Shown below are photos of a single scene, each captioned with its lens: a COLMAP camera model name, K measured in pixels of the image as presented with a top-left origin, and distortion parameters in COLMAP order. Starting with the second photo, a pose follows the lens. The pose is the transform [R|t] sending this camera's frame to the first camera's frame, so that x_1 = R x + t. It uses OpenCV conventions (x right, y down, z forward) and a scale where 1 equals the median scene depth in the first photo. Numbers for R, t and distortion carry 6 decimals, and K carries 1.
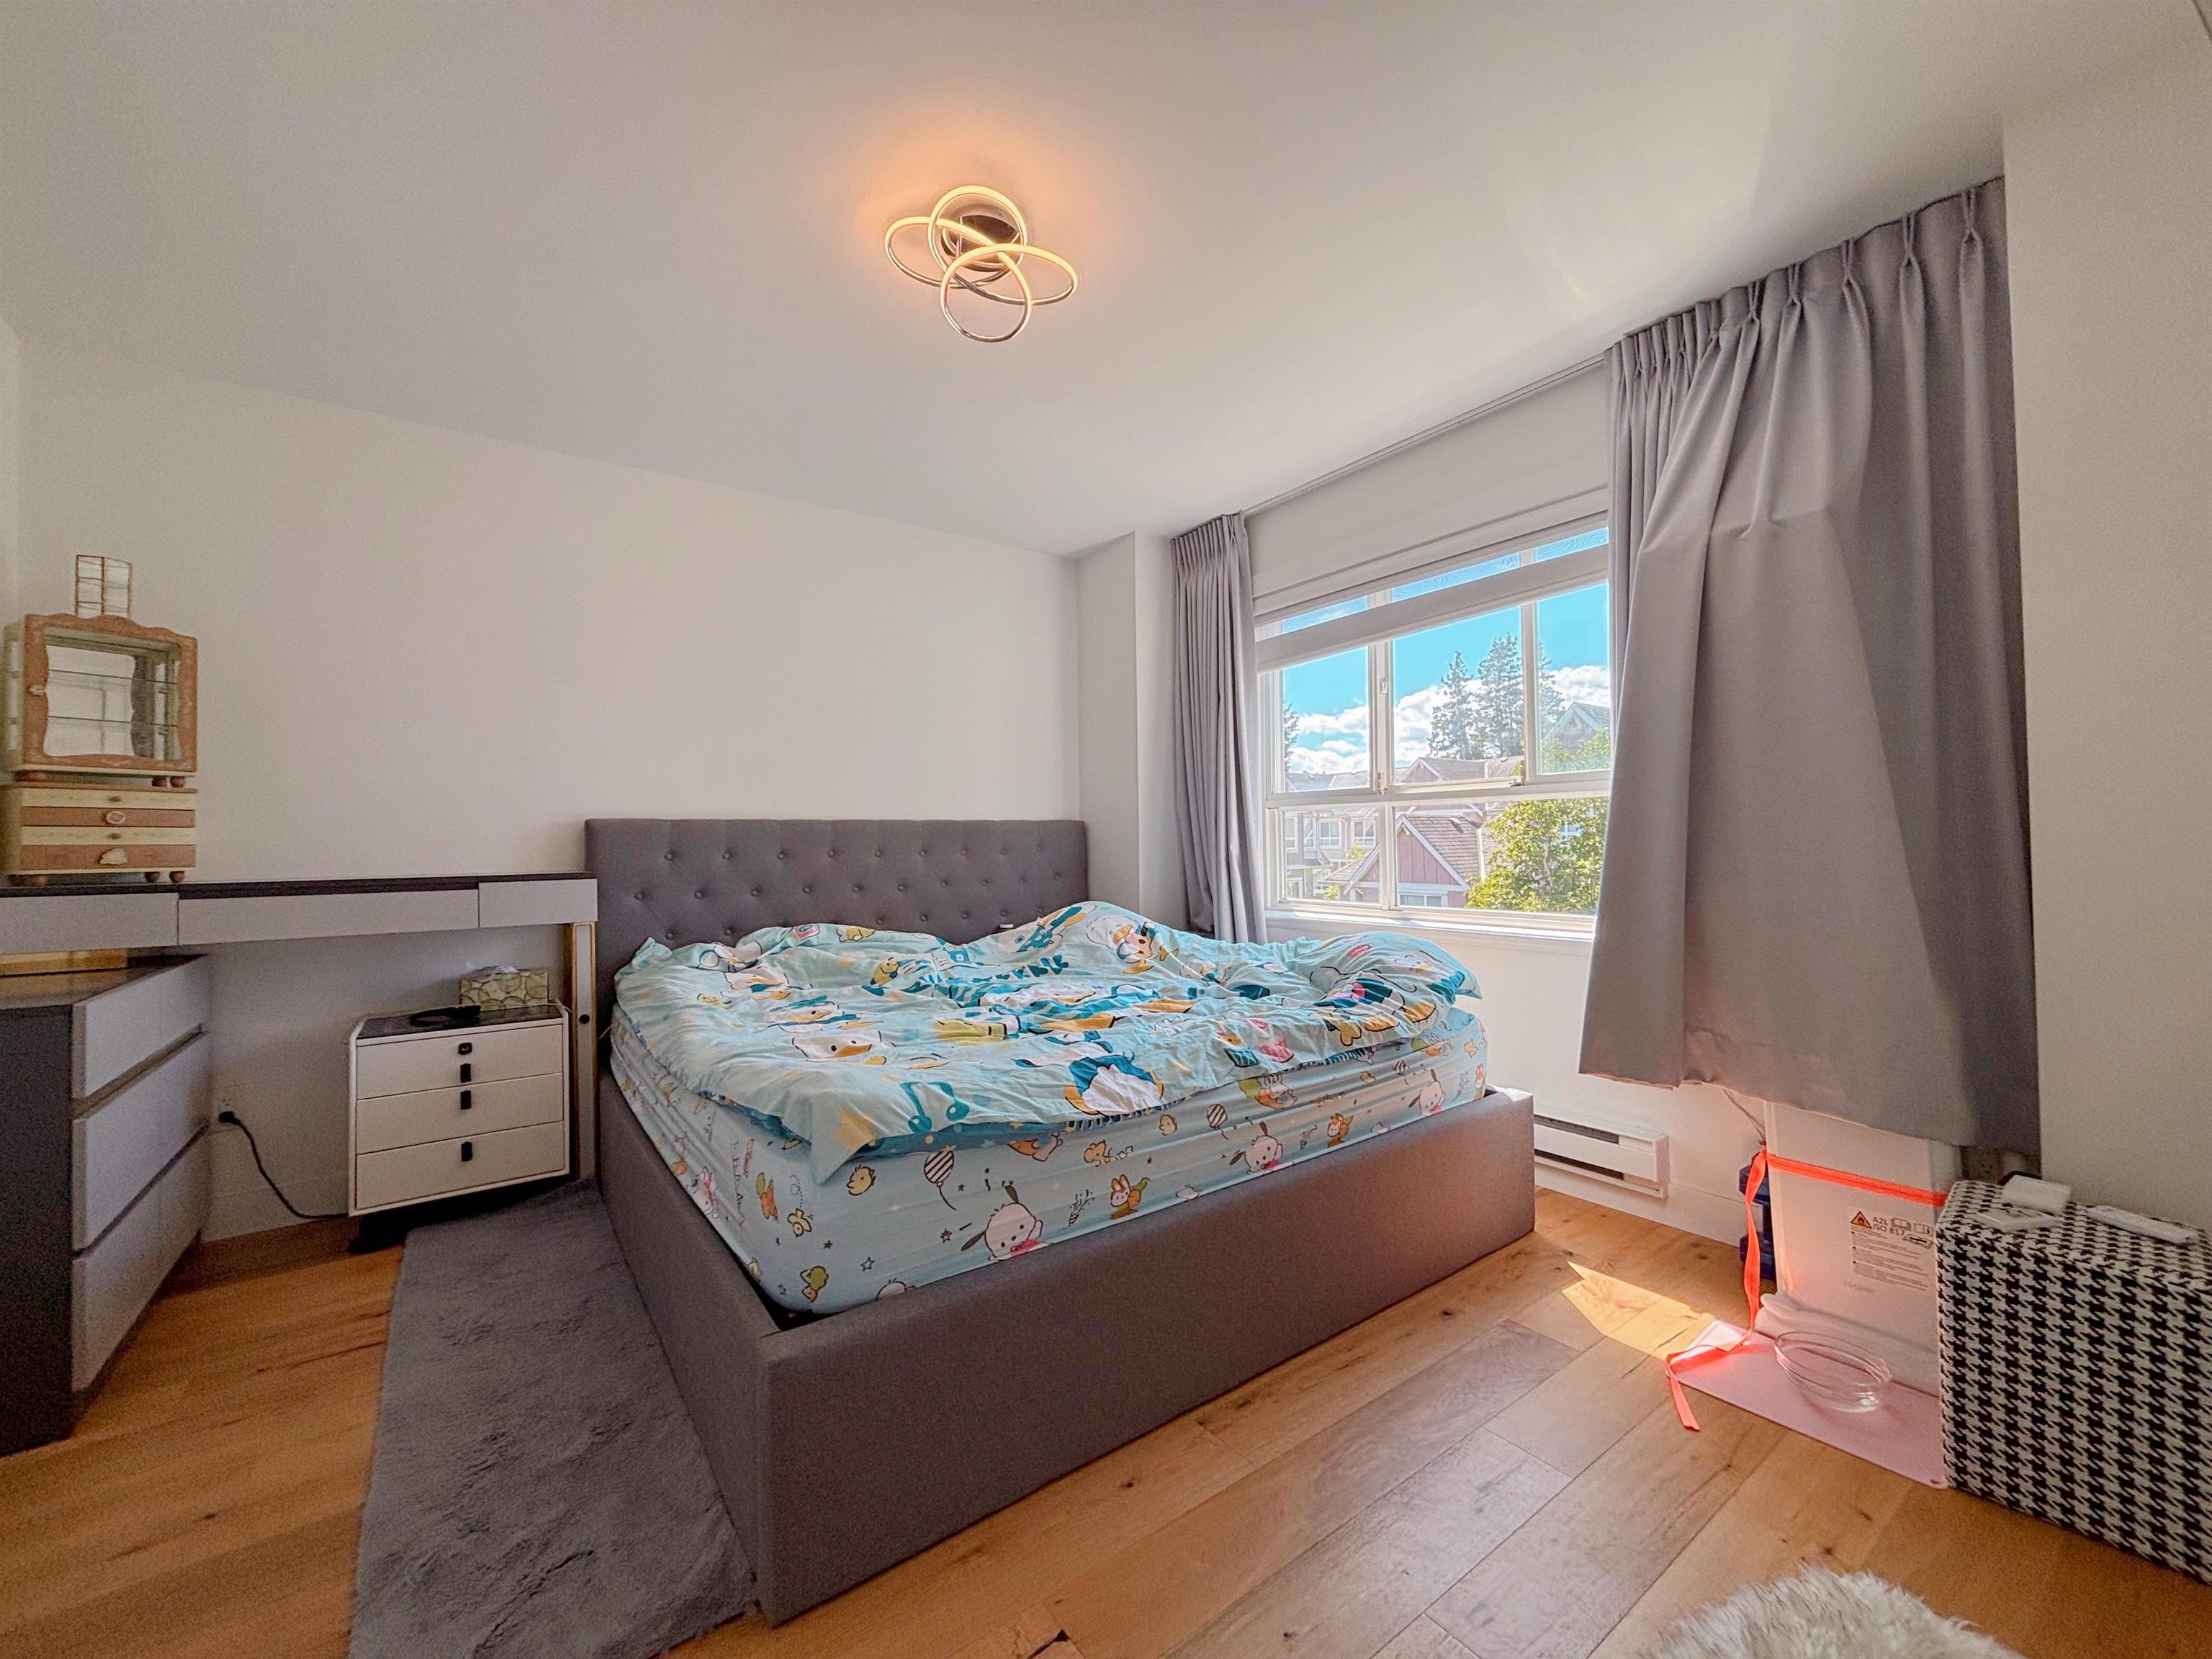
lens RADIAL K [[880.1, 0, 1089.9], [0, 880.1, 833.8], [0, 0, 1]] dist [-0.012880, 0.000020]
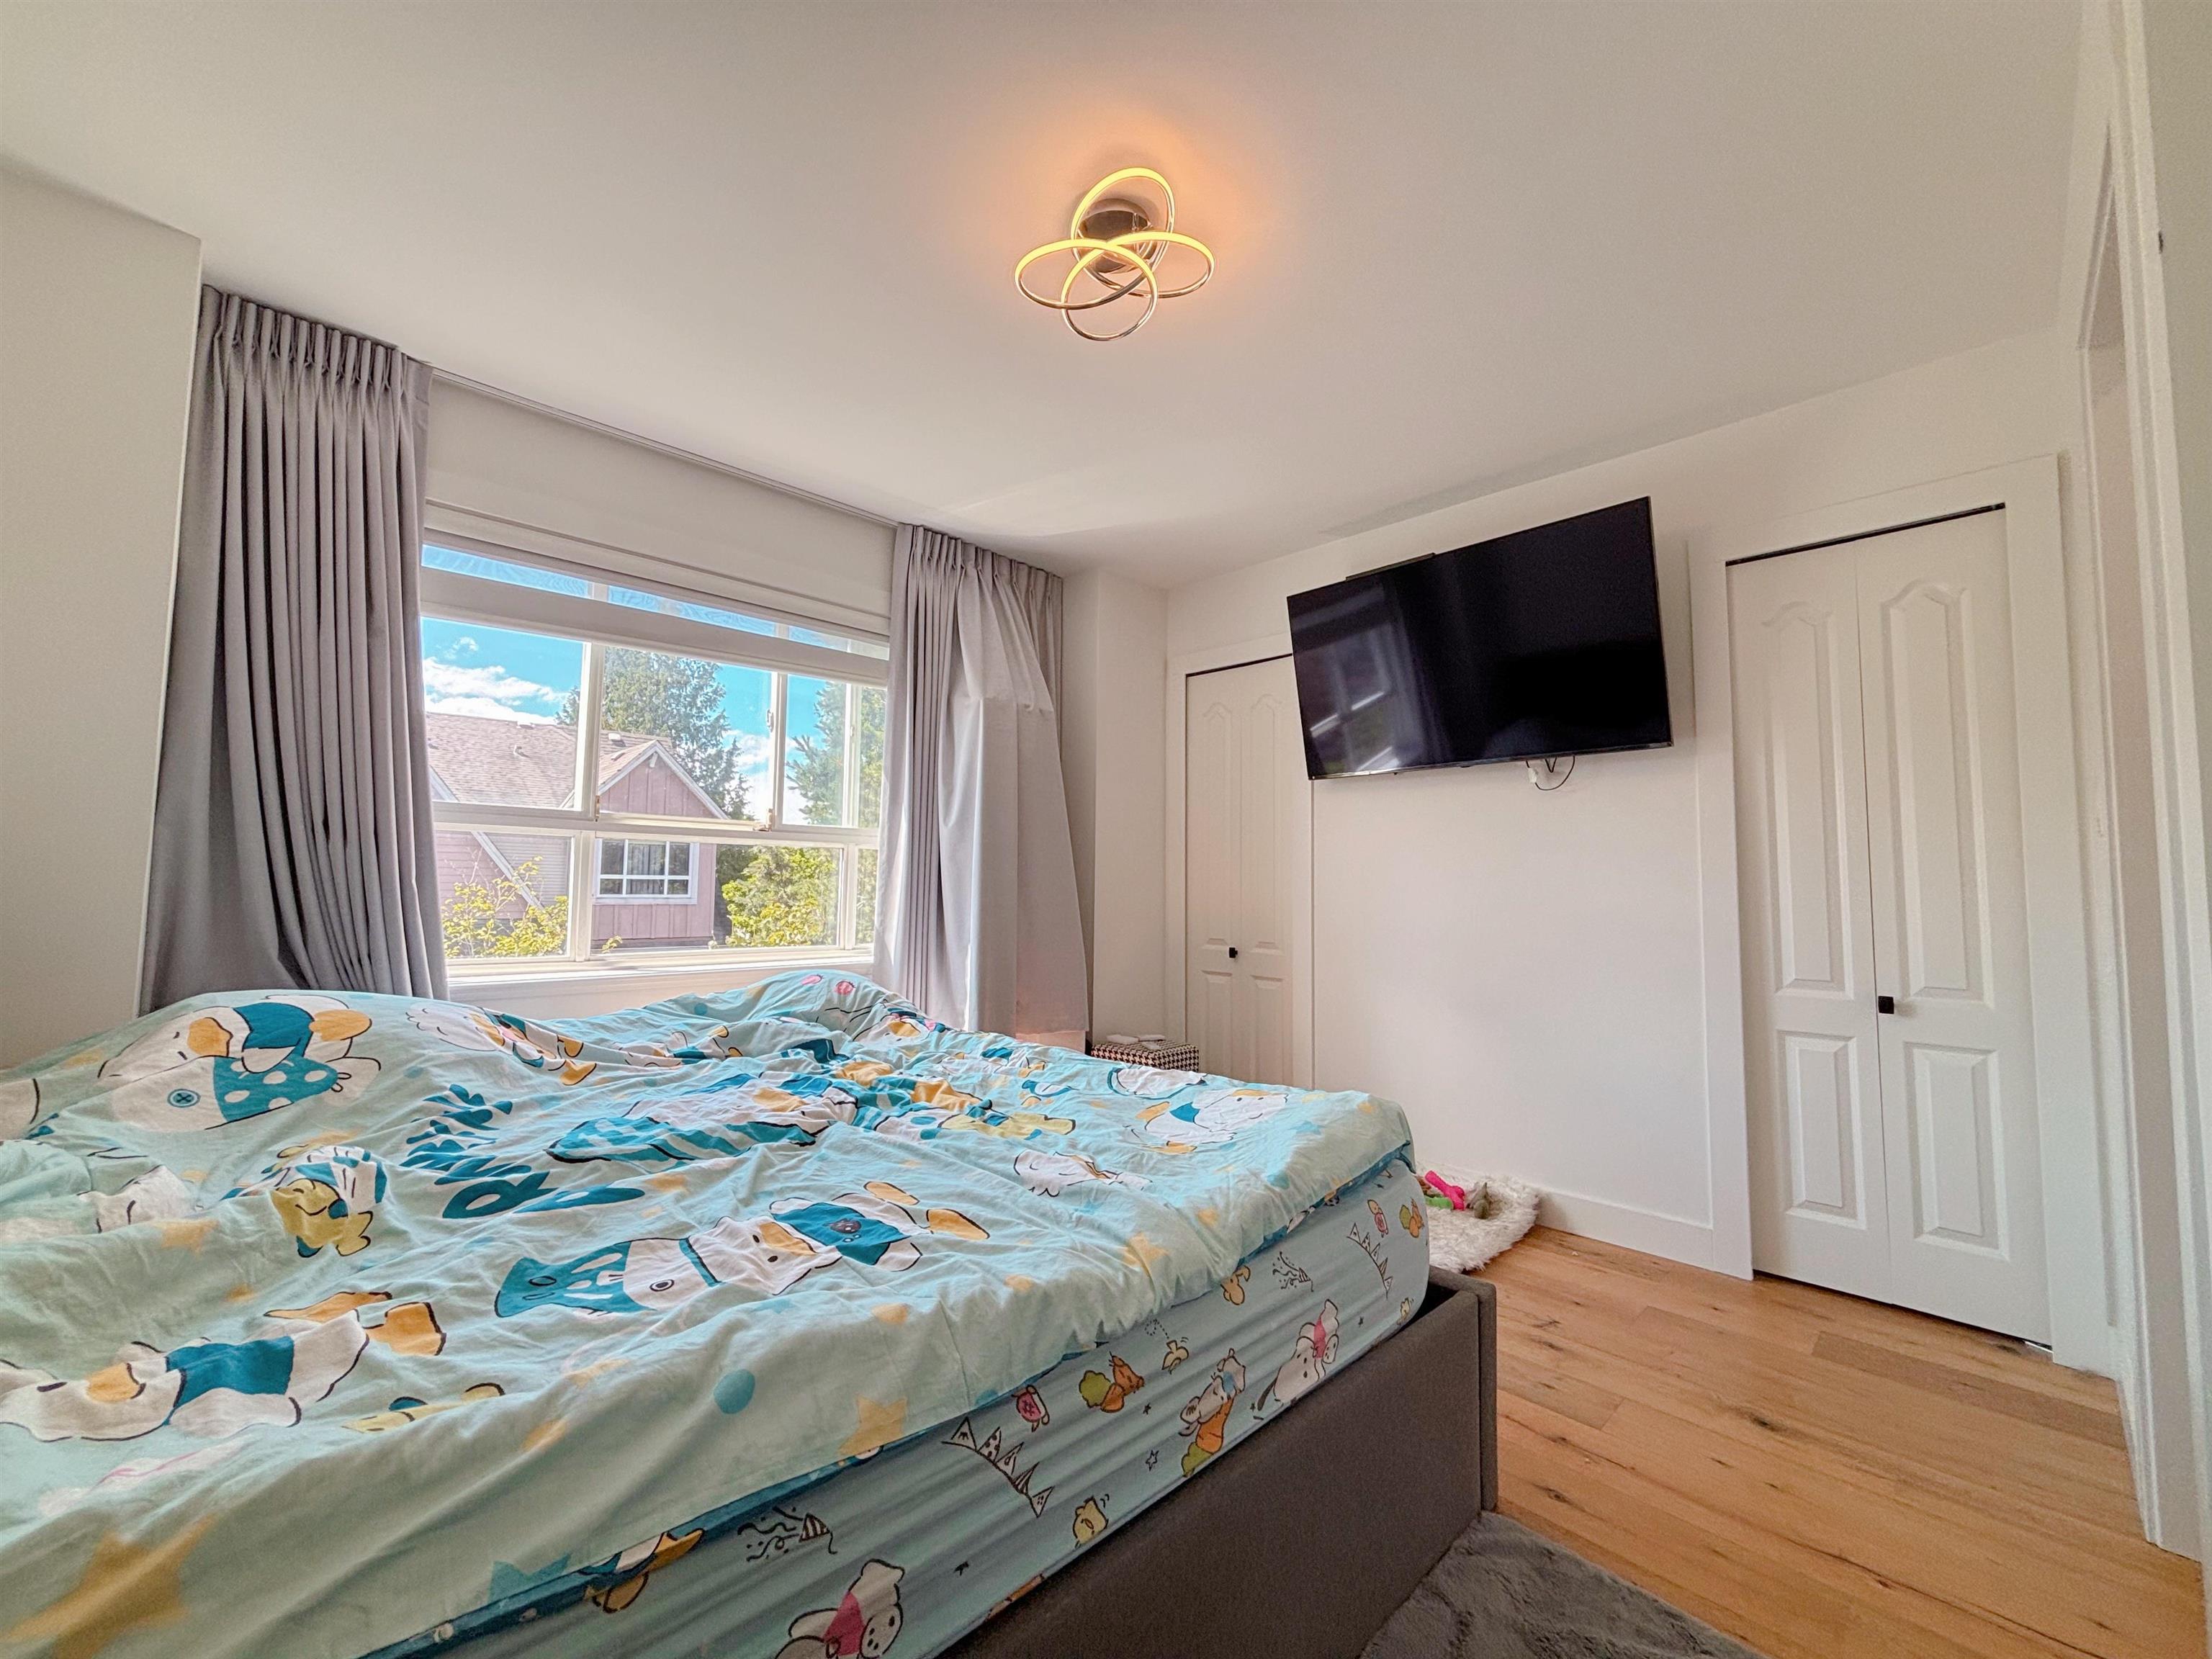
lens RADIAL K [[880.1, 0, 1090.5], [0, 880.1, 835.9], [0, 0, 1]] dist [-0.012880, 0.000020]
pose [[-0.146200, 0.092675, 0.984905, -0.553578], [-0.007952, 0.995460, -0.094848, 0.042766], [-0.989223, -0.021698, -0.144799, 0.658228]]
